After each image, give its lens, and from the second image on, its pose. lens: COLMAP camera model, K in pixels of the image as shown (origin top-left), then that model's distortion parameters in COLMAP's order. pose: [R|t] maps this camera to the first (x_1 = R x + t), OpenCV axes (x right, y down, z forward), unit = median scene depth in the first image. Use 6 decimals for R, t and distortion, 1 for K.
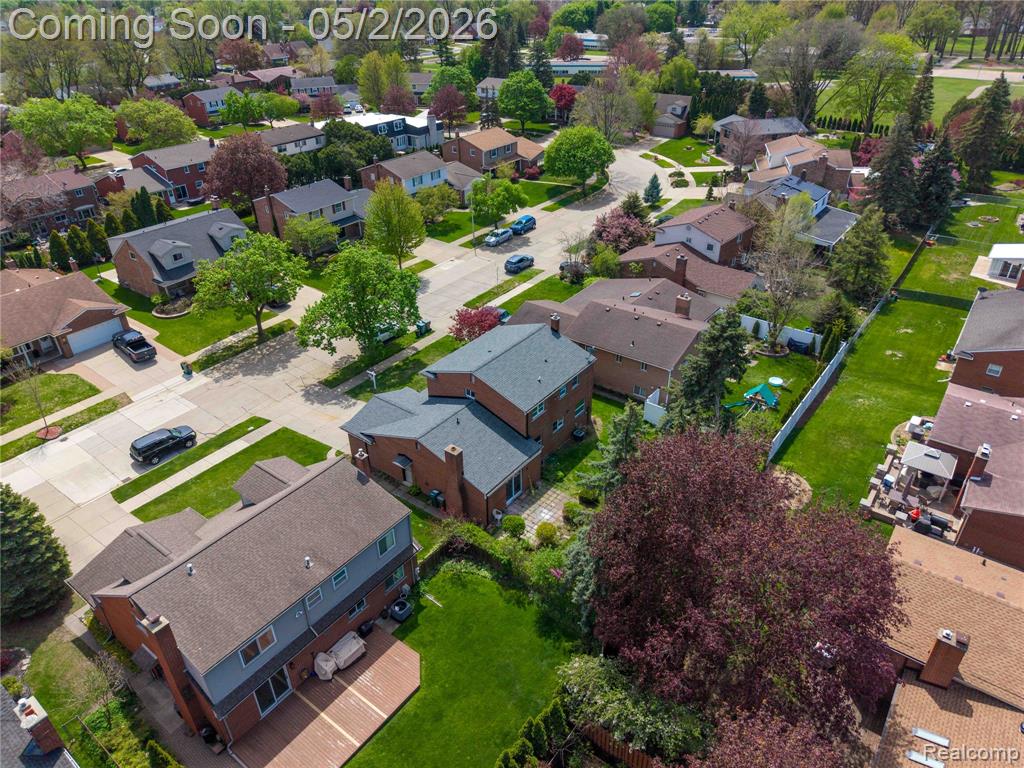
lens RADIAL K [[685.3, 0, 513.7], [0, 685.3, 386.1], [0, 0, 1]] dist [0.008199, -0.006259]
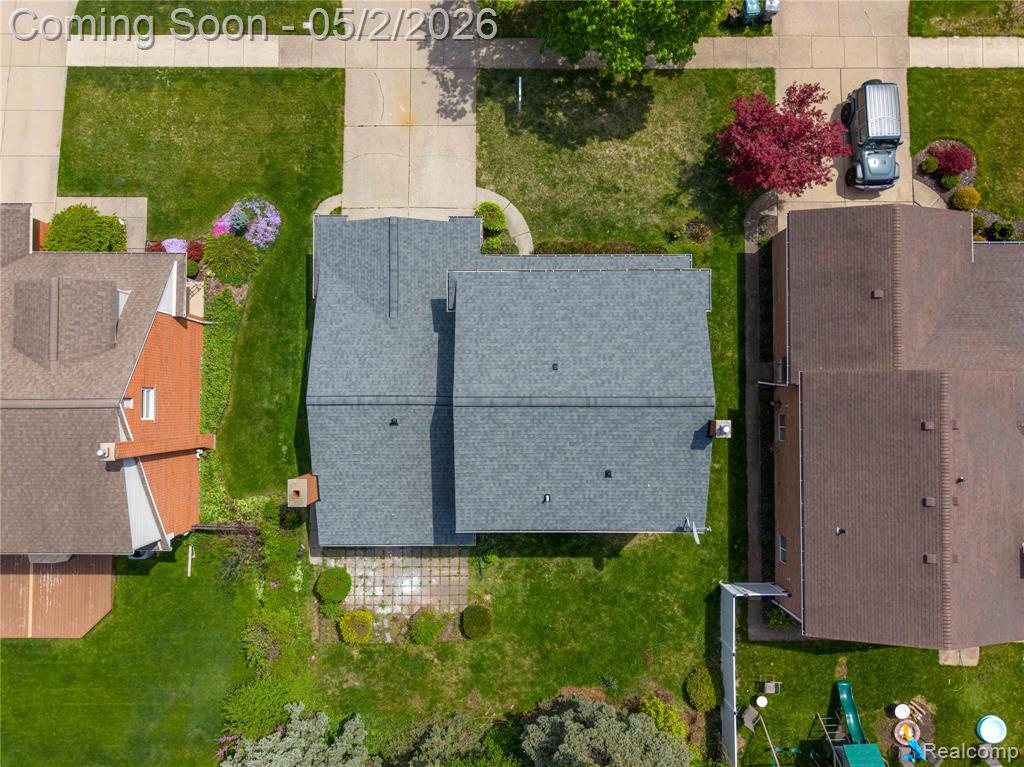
lens RADIAL K [[685.3, 0, 513.7], [0, 685.3, 385.6], [0, 0, 1]] dist [0.008199, -0.006259]
pose [[0.600279, 0.799760, -0.007027, -0.035237], [-0.429626, 0.329851, 0.840607, -0.387040], [0.674601, -0.501580, 0.541600, 0.644845]]
